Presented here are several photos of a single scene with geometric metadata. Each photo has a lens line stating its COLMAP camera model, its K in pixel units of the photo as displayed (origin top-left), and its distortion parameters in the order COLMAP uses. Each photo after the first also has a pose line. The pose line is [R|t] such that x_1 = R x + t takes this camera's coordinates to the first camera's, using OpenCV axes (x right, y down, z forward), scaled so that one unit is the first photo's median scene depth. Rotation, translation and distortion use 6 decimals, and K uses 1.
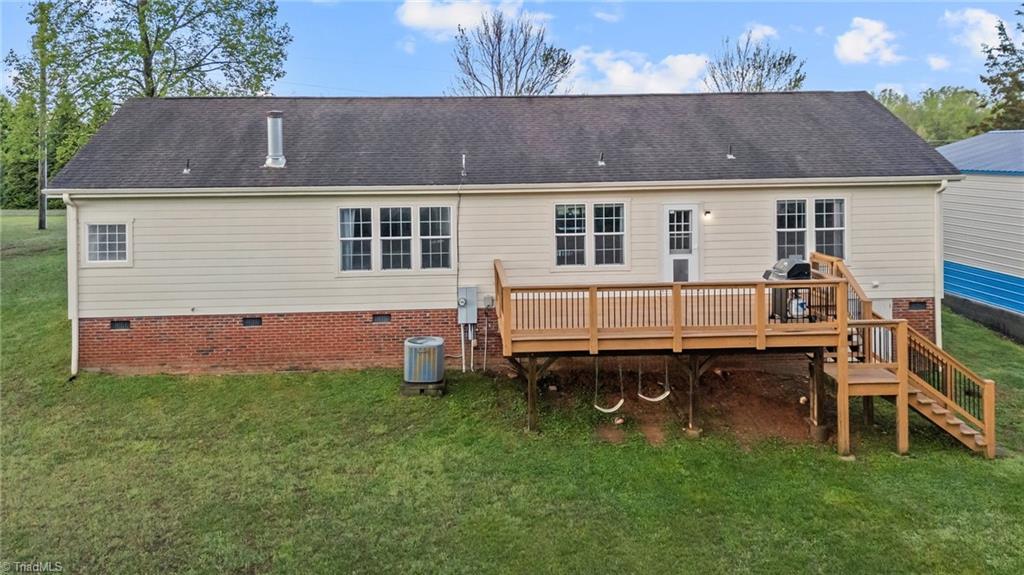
lens RADIAL K [[842.4, 0, 509.4], [0, 842.4, 257.9], [0, 0, 1]] dist [0.029265, -0.004419]
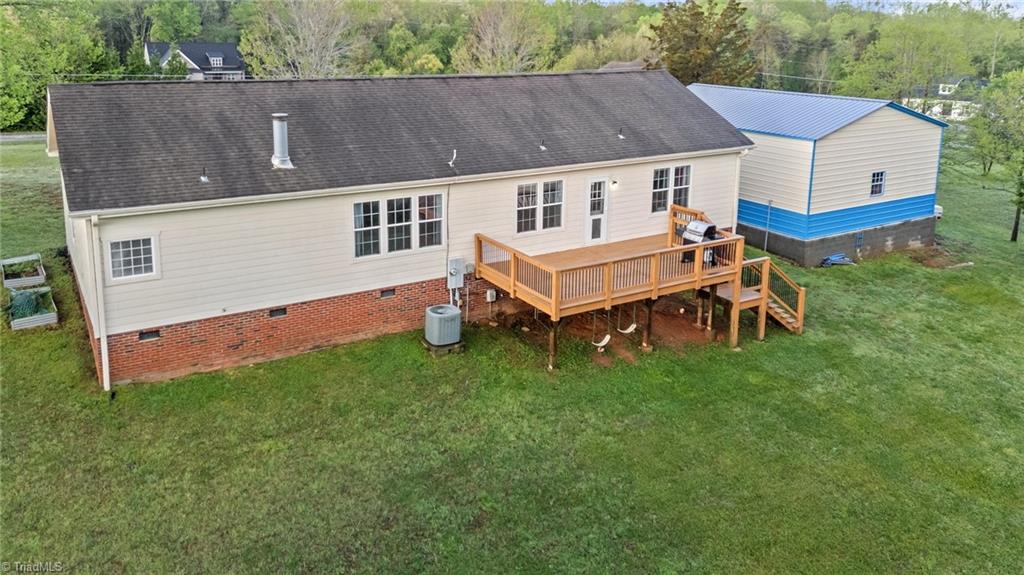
lens RADIAL K [[780.6, 0, 512.0], [0, 780.6, 287.5], [0, 0, 1]] dist [0.023799, -0.003748]
pose [[0.872653, -0.132791, 0.469941, -0.513080], [0.035946, 0.977176, 0.209369, -0.157149], [-0.487017, -0.165814, 0.857508, -0.006131]]
